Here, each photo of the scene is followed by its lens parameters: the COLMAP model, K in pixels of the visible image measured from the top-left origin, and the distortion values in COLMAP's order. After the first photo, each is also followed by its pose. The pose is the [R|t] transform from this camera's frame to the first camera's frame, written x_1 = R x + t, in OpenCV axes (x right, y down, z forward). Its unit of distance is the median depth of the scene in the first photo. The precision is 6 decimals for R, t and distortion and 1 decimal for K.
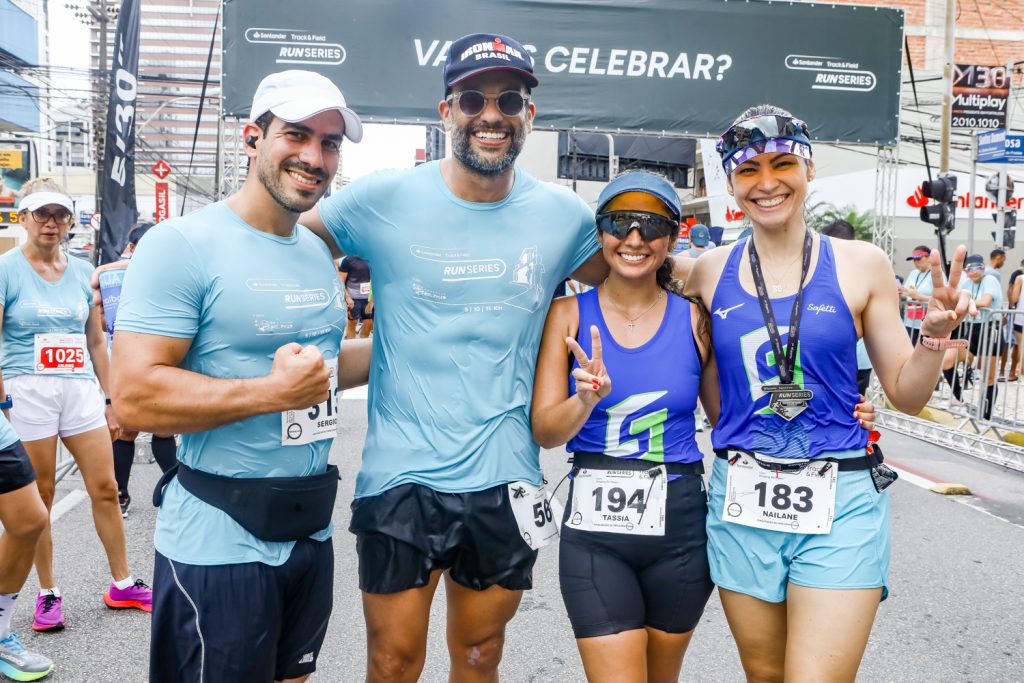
lens RADIAL K [[1027.3, 0, 512.0], [0, 1027.3, 341.5], [0, 0, 1]] dist [-0.017580, 0.018503]
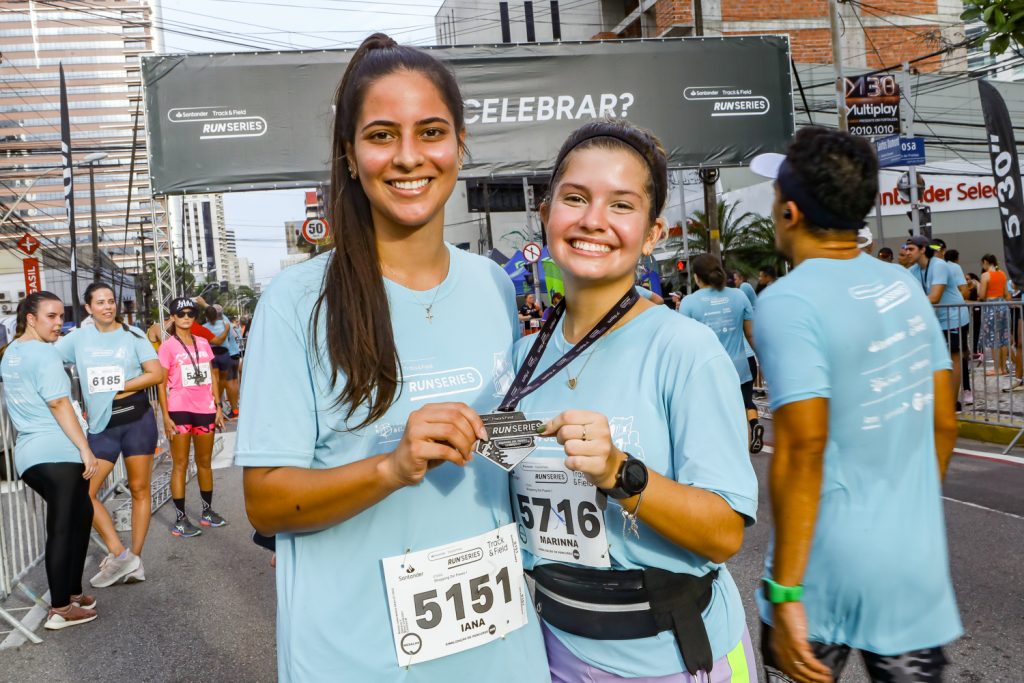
lens RADIAL K [[1148.2, 0, 512.0], [0, 1148.2, 341.5], [0, 0, 1]] dist [-0.013846, 0.001152]
pose [[0.992096, -0.102534, 0.072329, -0.018087], [0.105568, 0.993630, -0.039440, 0.007820], [-0.067824, 0.046764, 0.996601, -0.133521]]
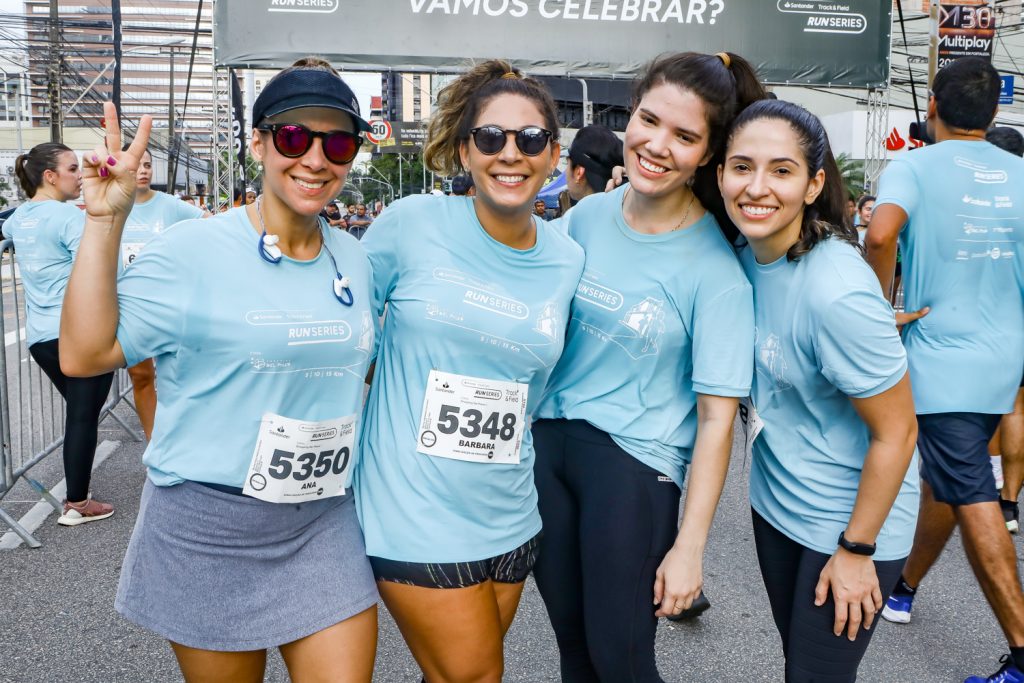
lens RADIAL K [[1057.4, 0, 512.0], [0, 1057.4, 341.5], [0, 0, 1]] dist [-0.011487, 0.012801]
pose [[0.999191, -0.021213, 0.034158, -0.029371], [0.019704, 0.998840, 0.043930, 0.004379], [-0.035050, -0.043222, 0.998450, -0.030030]]
